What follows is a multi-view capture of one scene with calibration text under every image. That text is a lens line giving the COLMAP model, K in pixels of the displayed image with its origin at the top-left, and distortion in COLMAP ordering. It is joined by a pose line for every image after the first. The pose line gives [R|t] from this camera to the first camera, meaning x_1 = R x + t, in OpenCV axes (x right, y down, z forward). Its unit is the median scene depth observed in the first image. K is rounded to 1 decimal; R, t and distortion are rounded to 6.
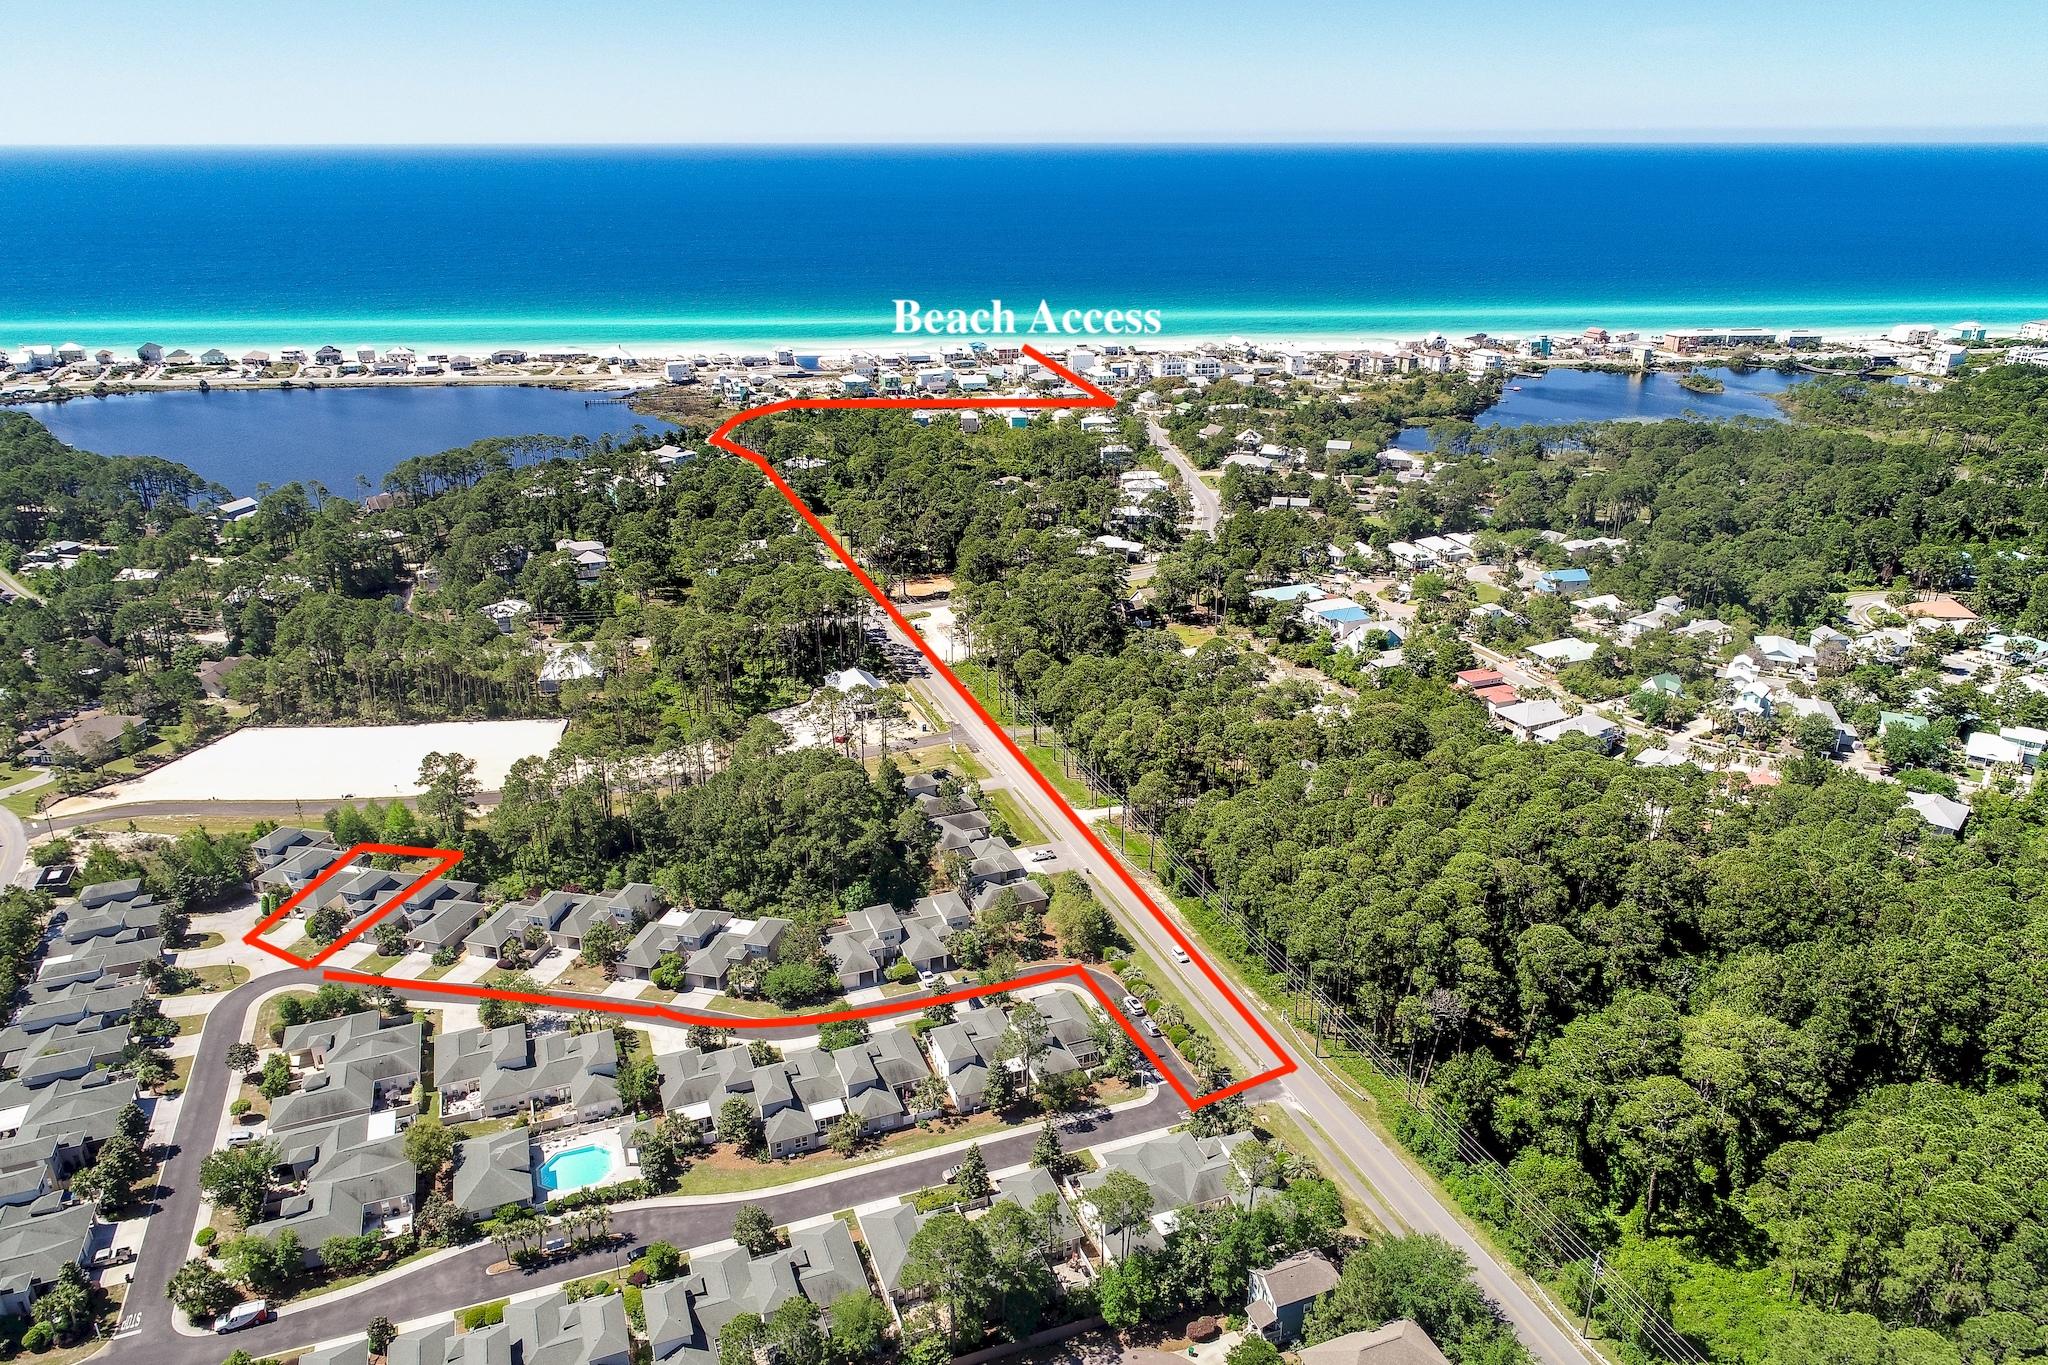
lens RADIAL K [[1382.8, 0, 1031.3], [0, 1382.8, 686.9], [0, 0, 1]] dist [0.007594, -0.002949]
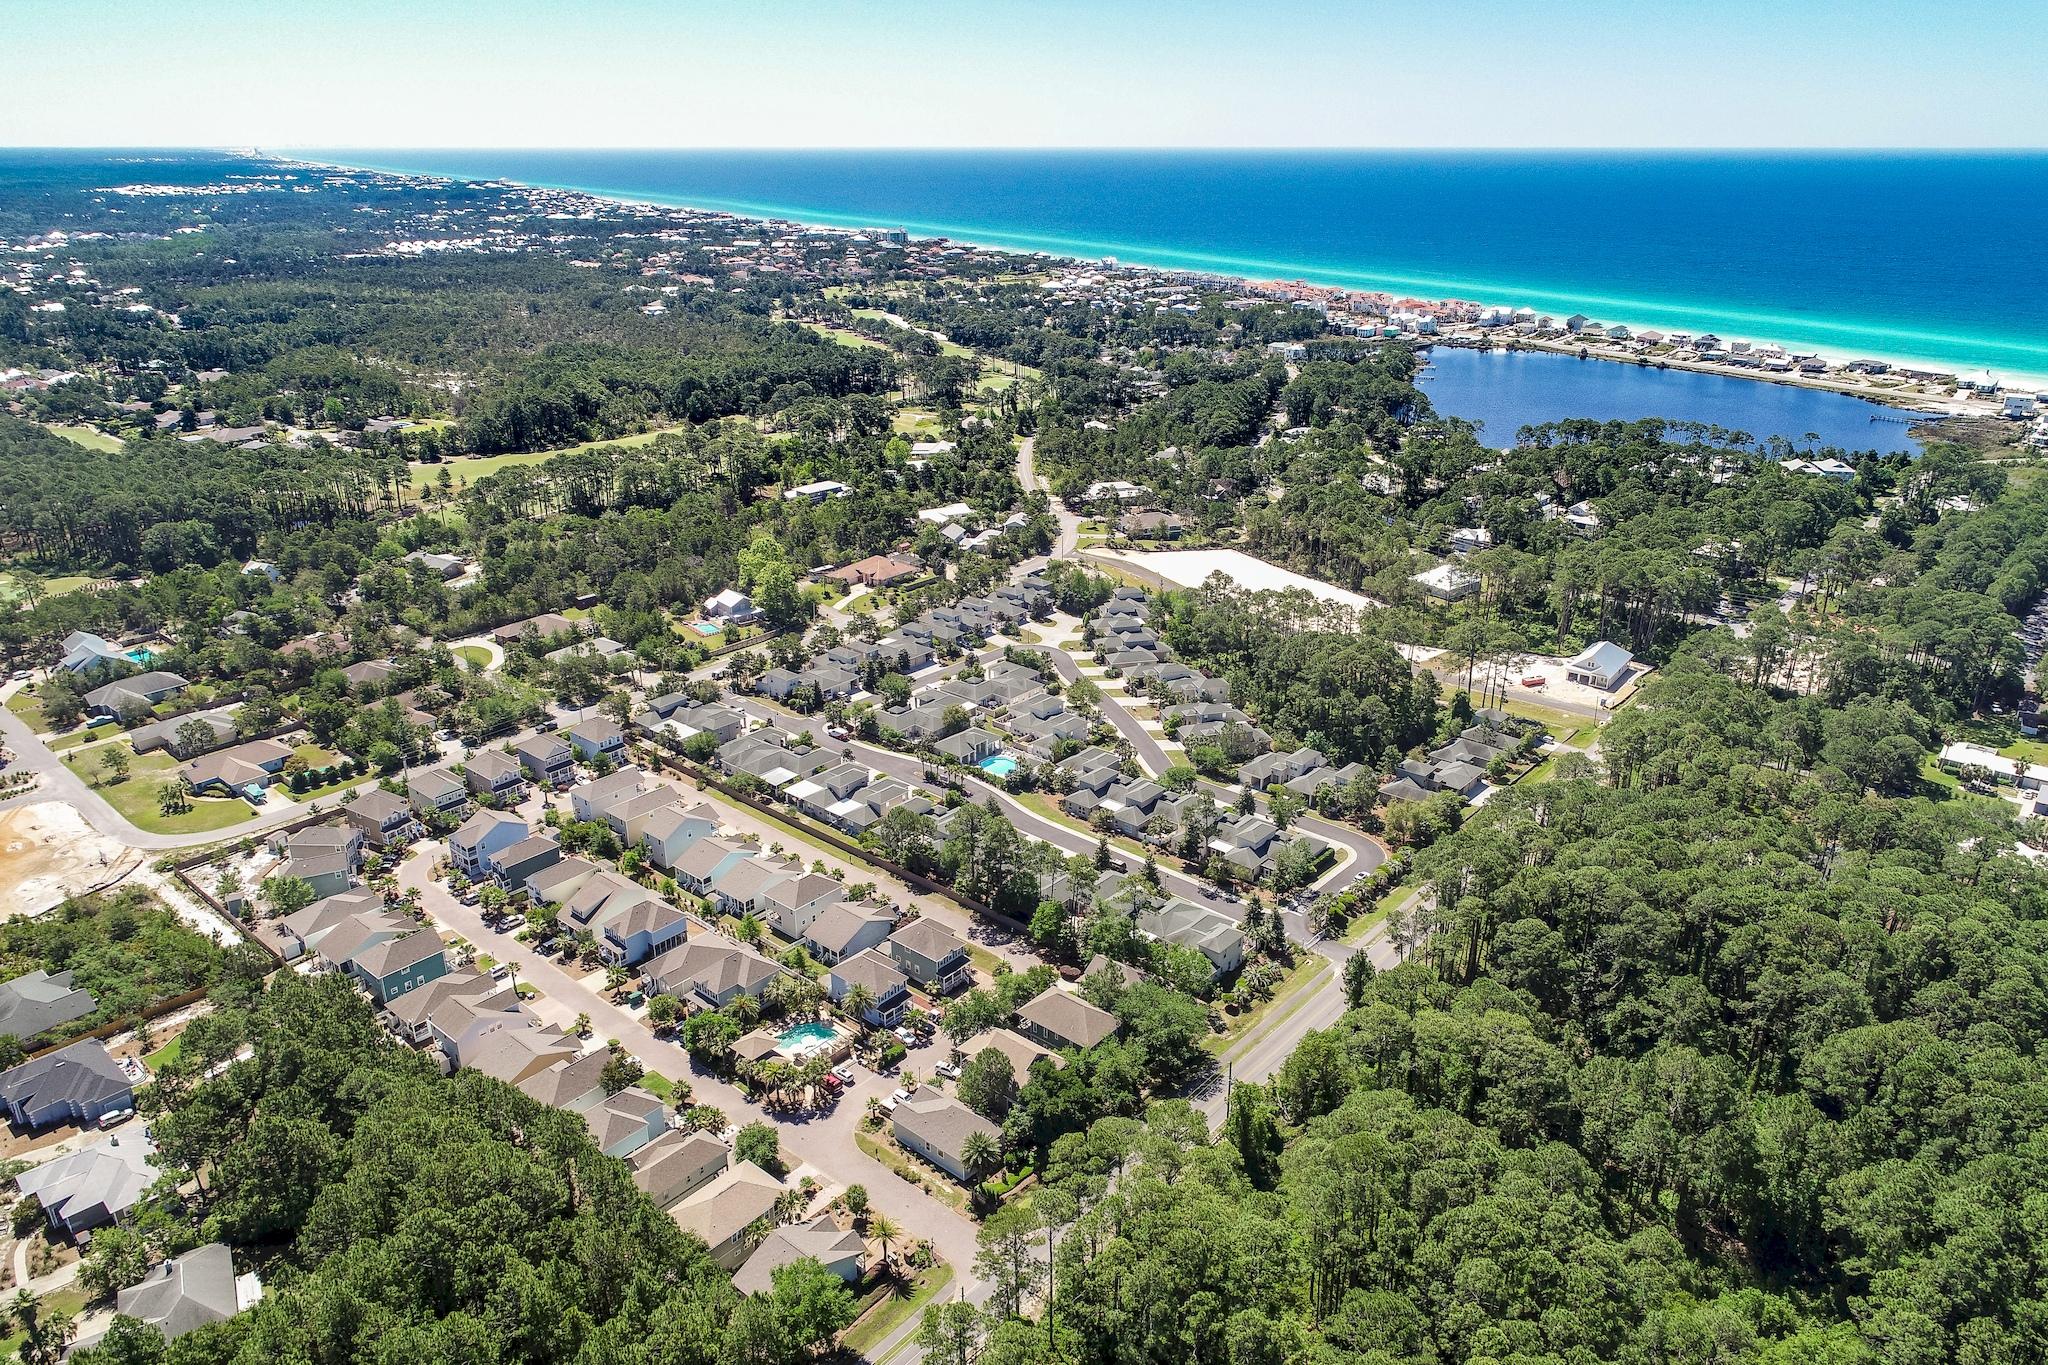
lens RADIAL K [[1382.8, 0, 1031.3], [0, 1382.8, 686.9], [0, 0, 1]] dist [0.007594, -0.002949]
pose [[0.472171, 0.326636, -0.818757, 0.284310], [-0.328013, 0.927221, 0.180744, -0.014878], [0.818206, 0.183221, 0.544948, 0.030433]]
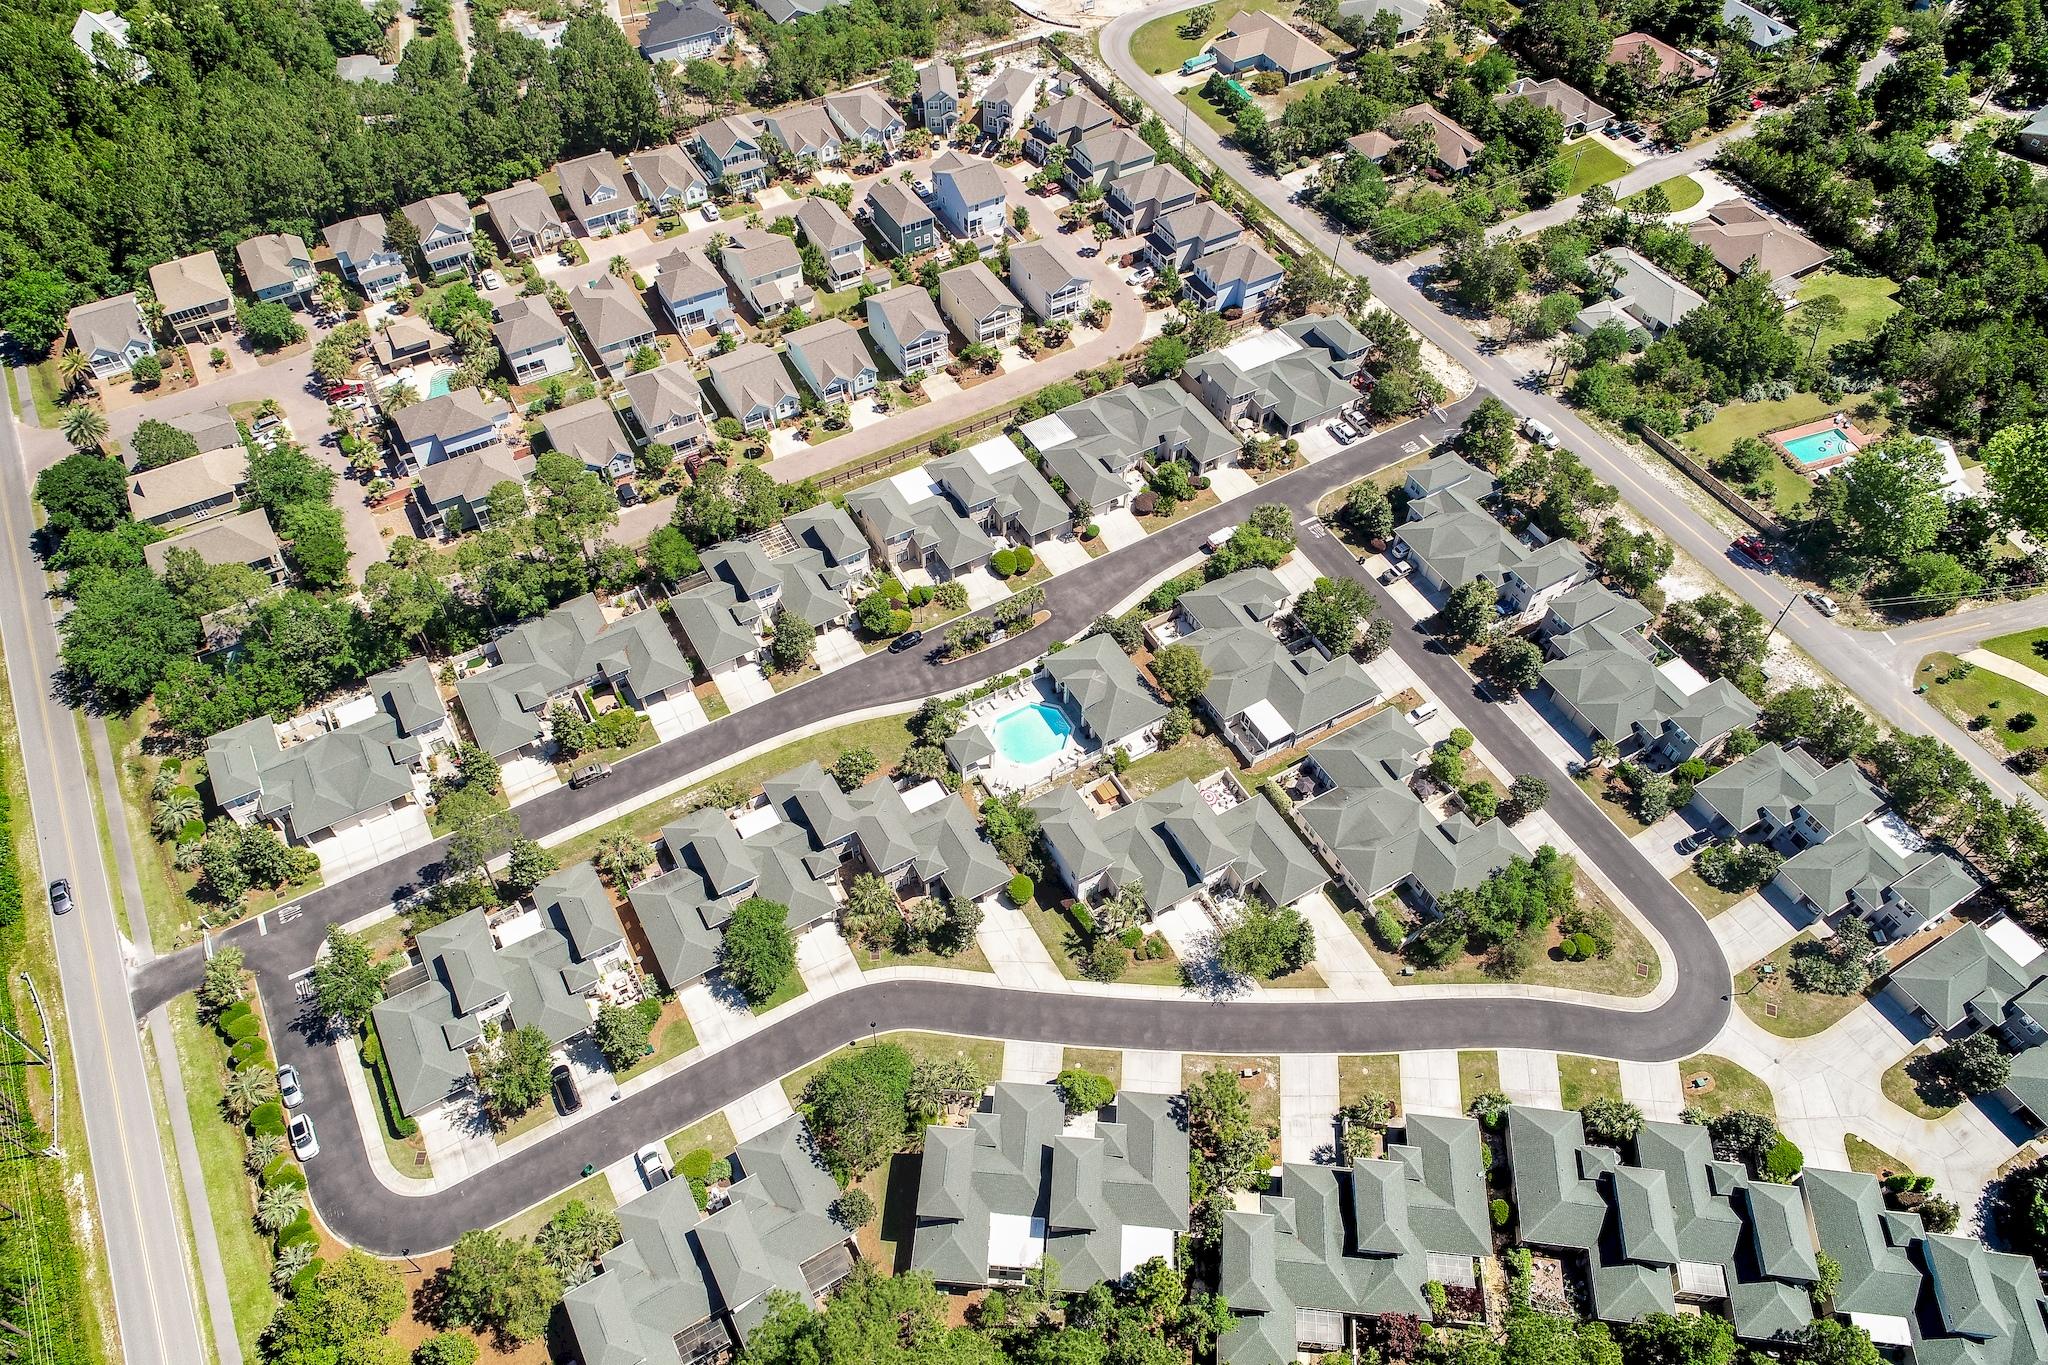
lens RADIAL K [[1382.8, 0, 1031.3], [0, 1382.8, 686.9], [0, 0, 1]] dist [0.007594, -0.002949]
pose [[-0.988350, 0.109052, -0.106174, -0.066879], [-0.070357, 0.291232, 0.954062, -0.142220], [0.134963, 0.950417, -0.280167, 0.341807]]
